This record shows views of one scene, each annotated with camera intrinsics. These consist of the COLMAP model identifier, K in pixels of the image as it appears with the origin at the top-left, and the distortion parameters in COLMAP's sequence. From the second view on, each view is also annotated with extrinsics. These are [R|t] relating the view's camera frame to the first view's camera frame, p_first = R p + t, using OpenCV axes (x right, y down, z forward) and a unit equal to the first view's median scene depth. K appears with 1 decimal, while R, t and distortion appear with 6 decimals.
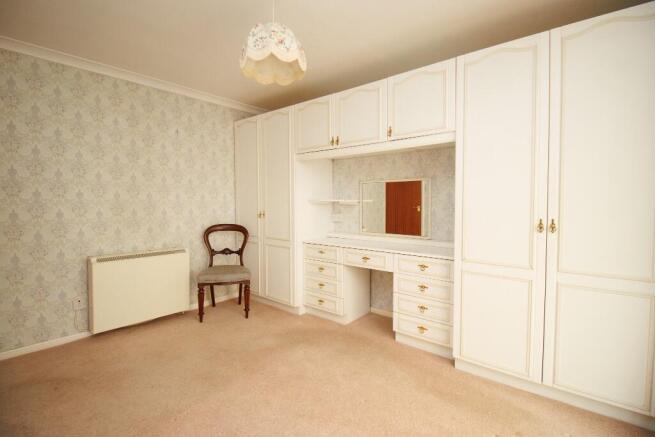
lens RADIAL K [[334.1, 0, 327.5], [0, 334.1, 218.5], [0, 0, 1]] dist [-0.000023, 0.000192]
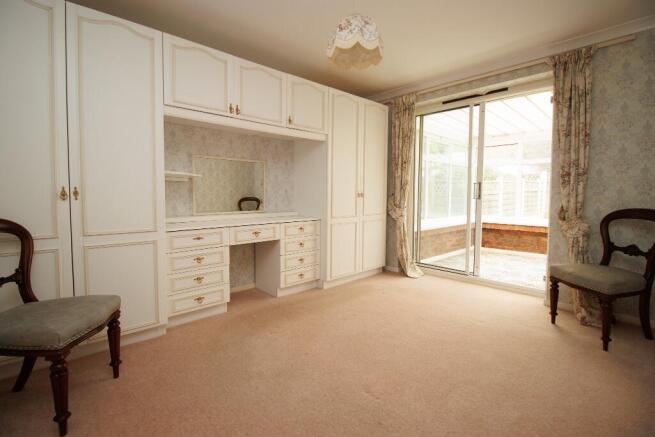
lens RADIAL K [[307.1, 0, 327.2], [0, 307.1, 188.8], [0, 0, 1]] dist [-0.076115, -0.000398]
pose [[0.058586, -0.023938, 0.997995, -0.771773], [0.006382, 0.999701, 0.023604, -0.035581], [-0.998262, 0.004987, 0.058722, 0.697123]]
